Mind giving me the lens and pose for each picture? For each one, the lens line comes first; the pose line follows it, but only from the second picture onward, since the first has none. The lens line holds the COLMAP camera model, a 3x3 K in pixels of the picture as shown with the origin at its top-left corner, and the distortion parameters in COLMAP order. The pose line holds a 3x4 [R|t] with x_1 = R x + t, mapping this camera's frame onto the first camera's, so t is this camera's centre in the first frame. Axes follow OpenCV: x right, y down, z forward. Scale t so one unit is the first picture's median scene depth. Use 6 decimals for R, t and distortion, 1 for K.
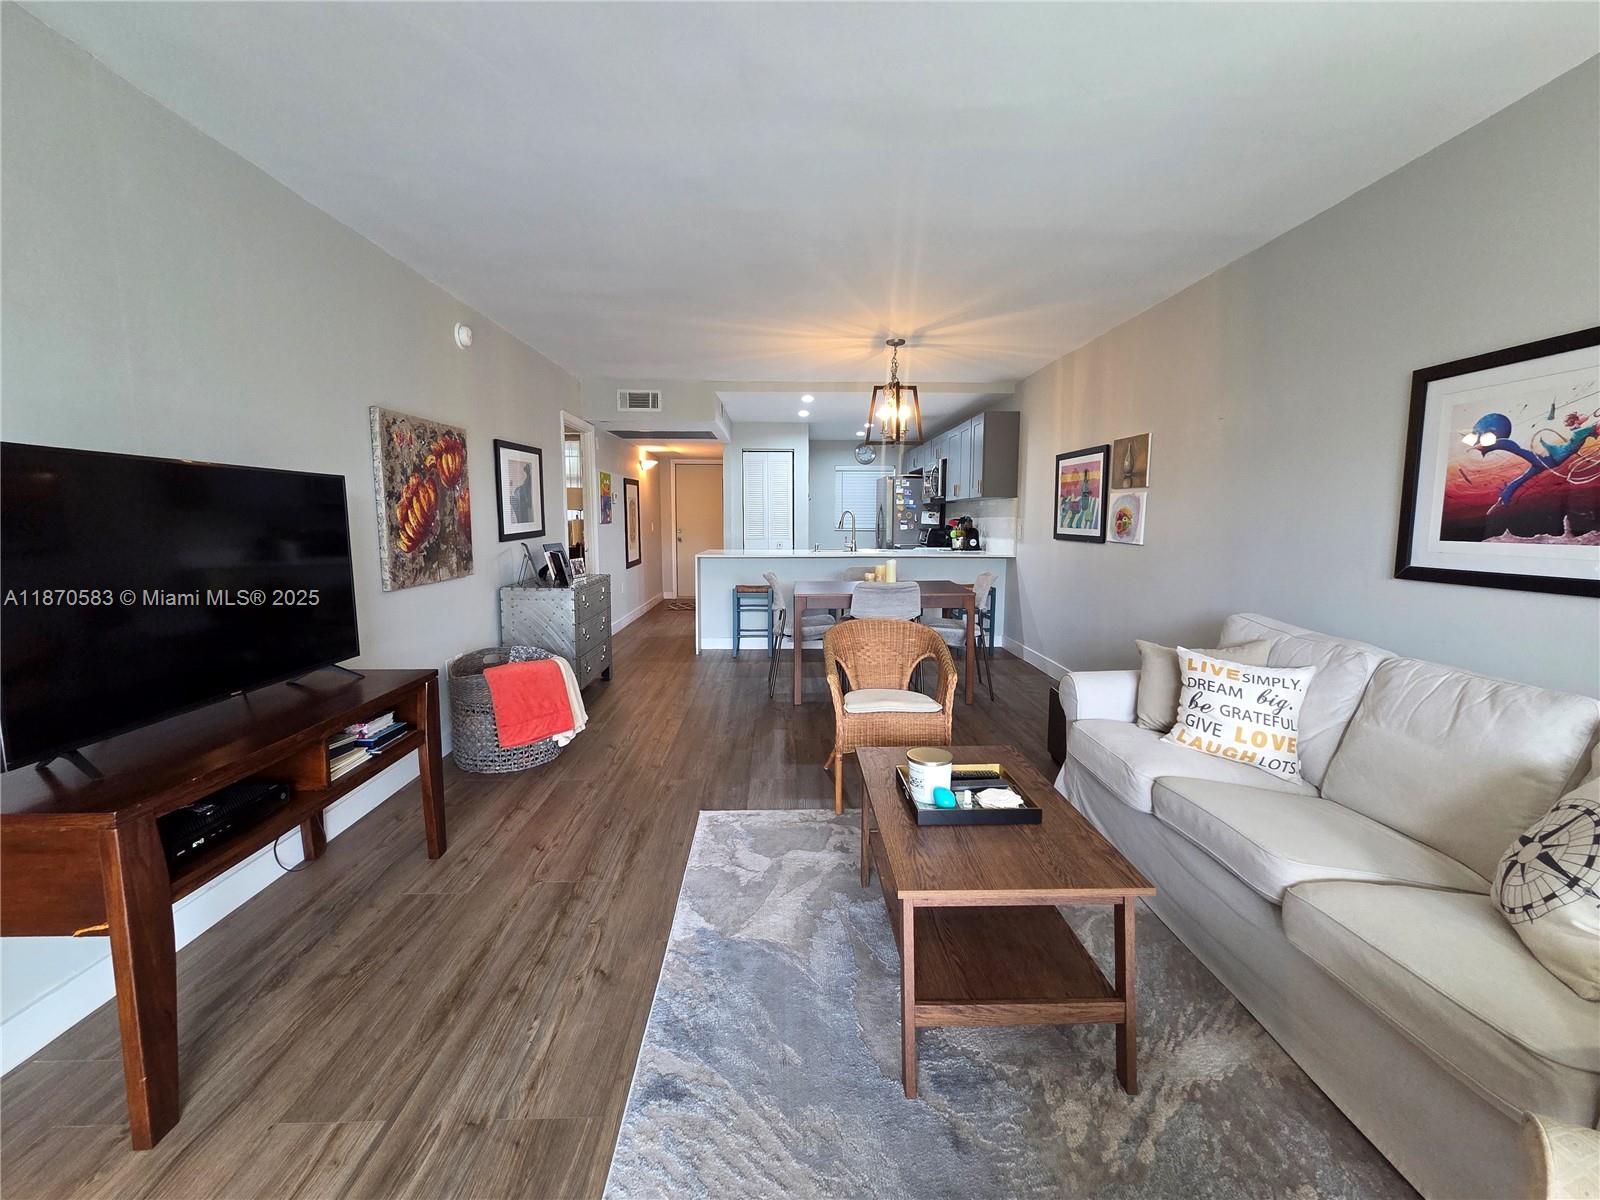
lens RADIAL K [[663.3, 0, 801.0], [0, 663.3, 588.9], [0, 0, 1]] dist [0.000450, 0.000776]
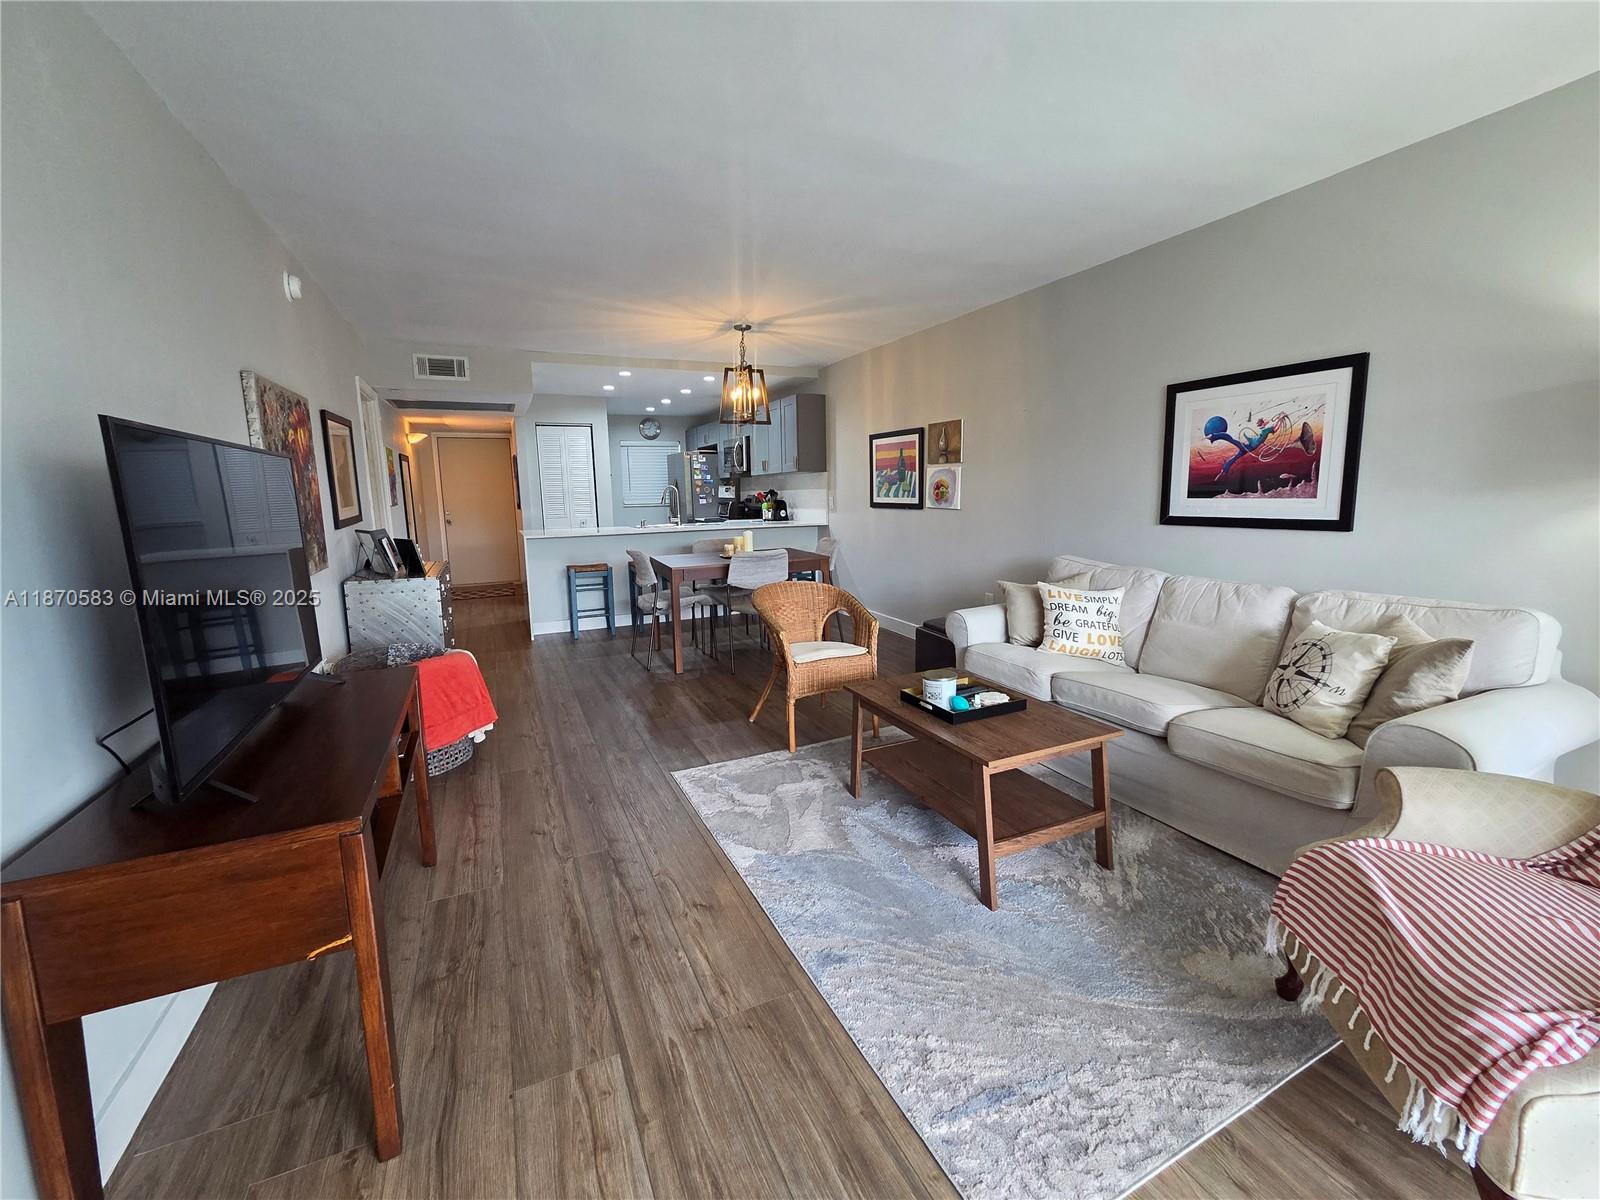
lens RADIAL K [[663.3, 0, 801.0], [0, 663.3, 588.9], [0, 0, 1]] dist [0.000450, 0.000776]
pose [[0.918277, -0.078226, 0.388133, -0.321544], [0.063448, 0.996693, 0.050768, 0.001156], [-0.390821, -0.021993, 0.920204, -0.047037]]
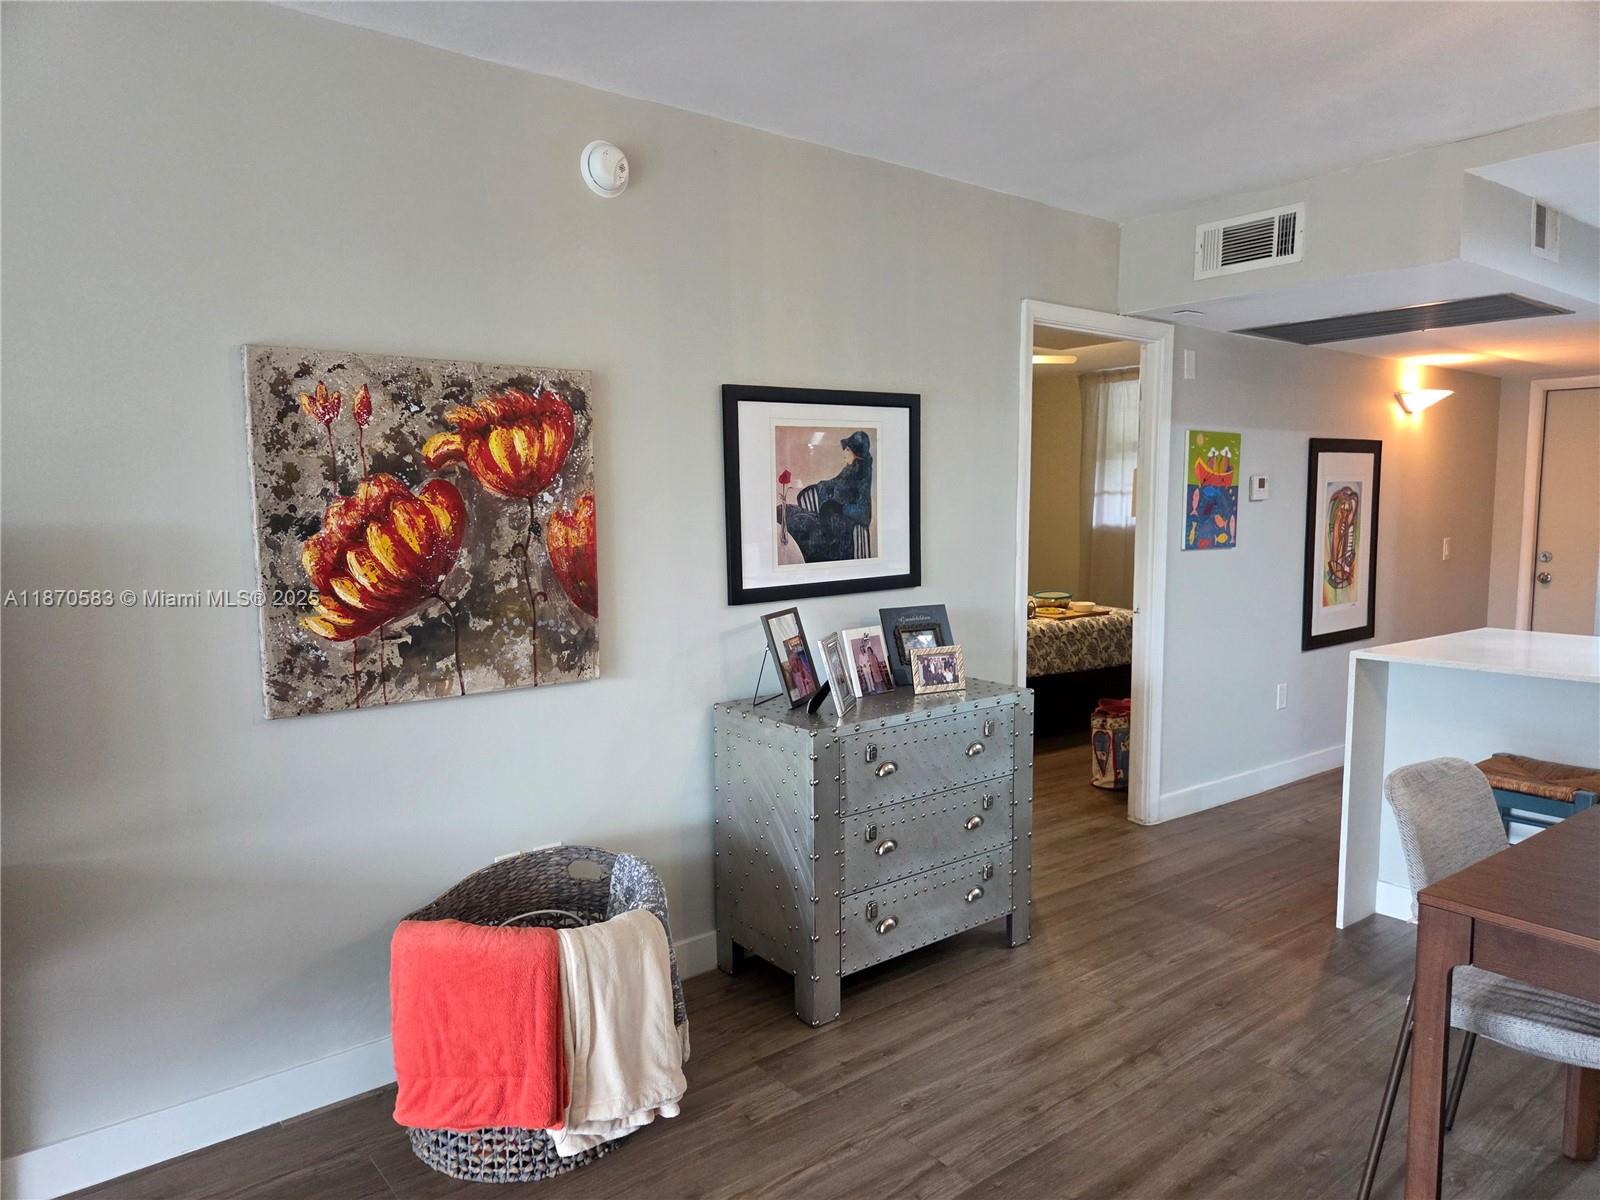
lens RADIAL K [[1069.9, 0, 800.0], [0, 1069.9, 600.0], [0, 0, 1]] dist [0.059450, 0.000011]
pose [[0.600020, 0.068758, -0.797024, 0.233553], [-0.082377, 0.996314, 0.023935, -0.129817], [0.795732, 0.051295, 0.603473, 0.787997]]
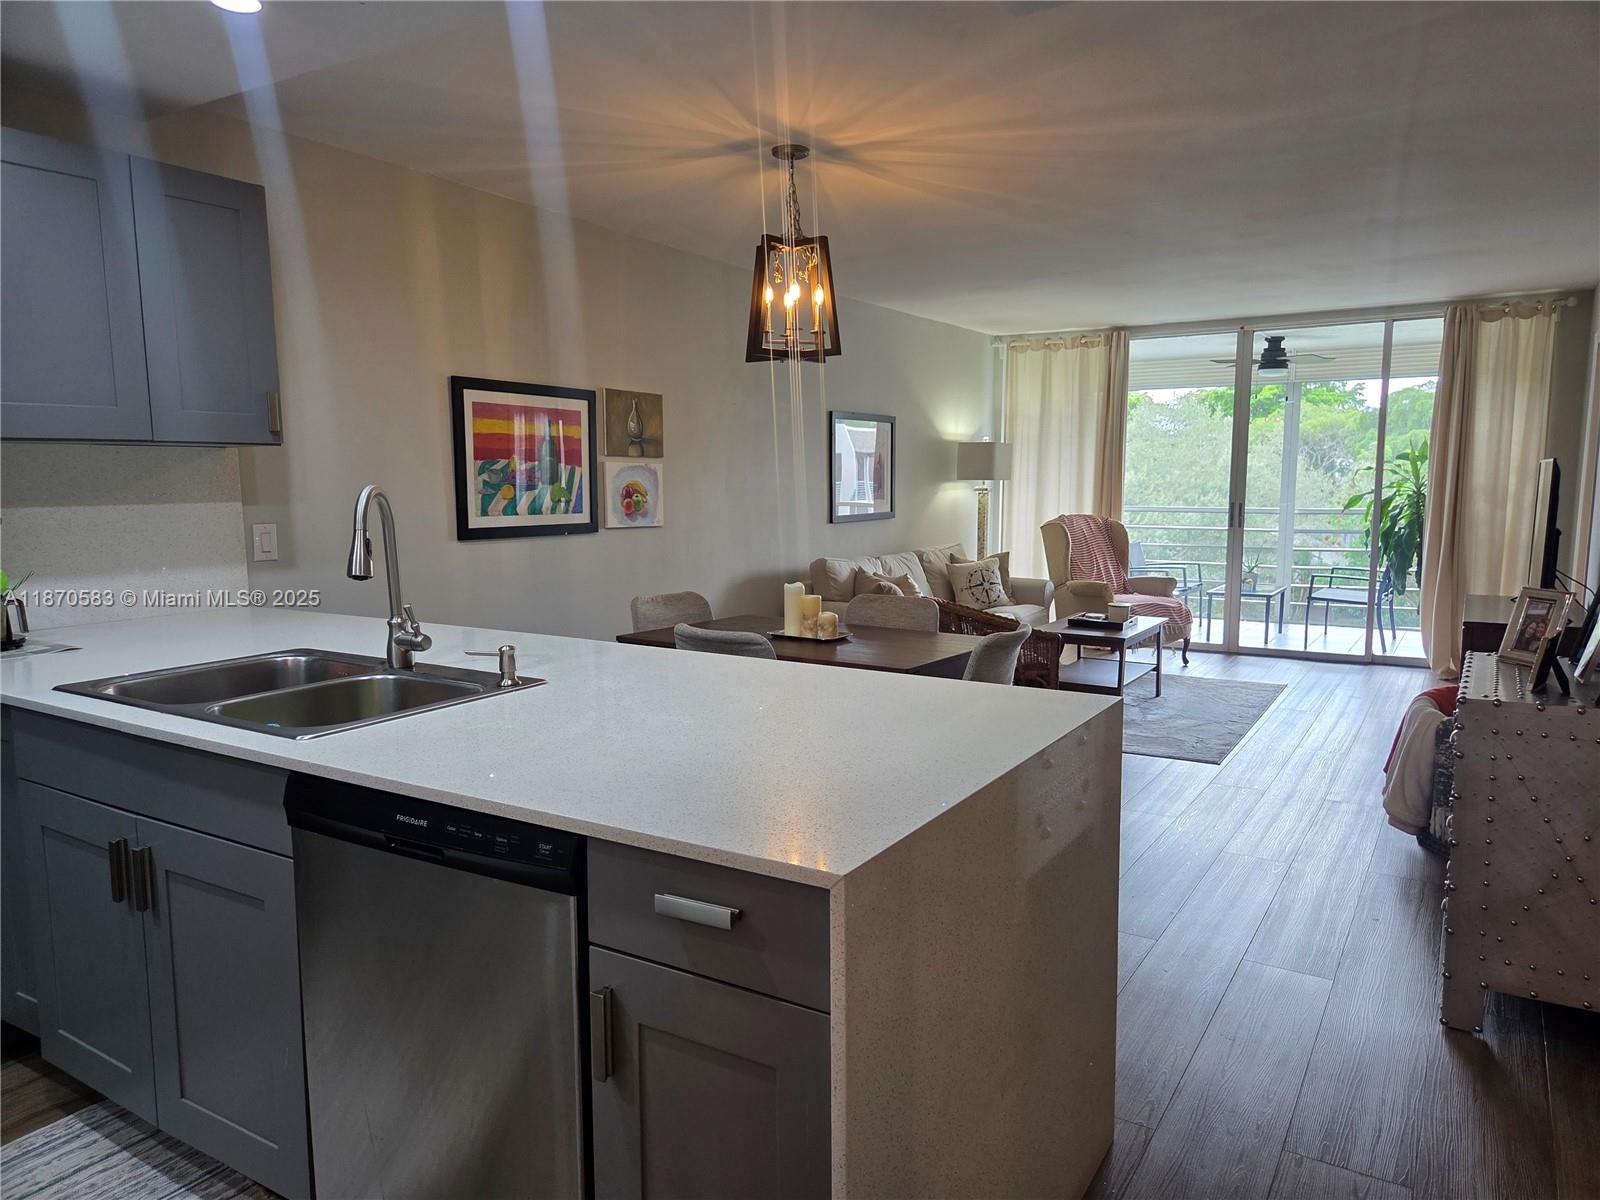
lens RADIAL K [[1069.9, 0, 800.0], [0, 1069.9, 600.0], [0, 0, 1]] dist [0.059450, 0.000011]
pose [[-0.829992, -0.064157, 0.554073, -0.494922], [0.061054, 0.976944, 0.204581, -0.303893], [-0.554424, 0.203629, -0.806939, 2.530010]]
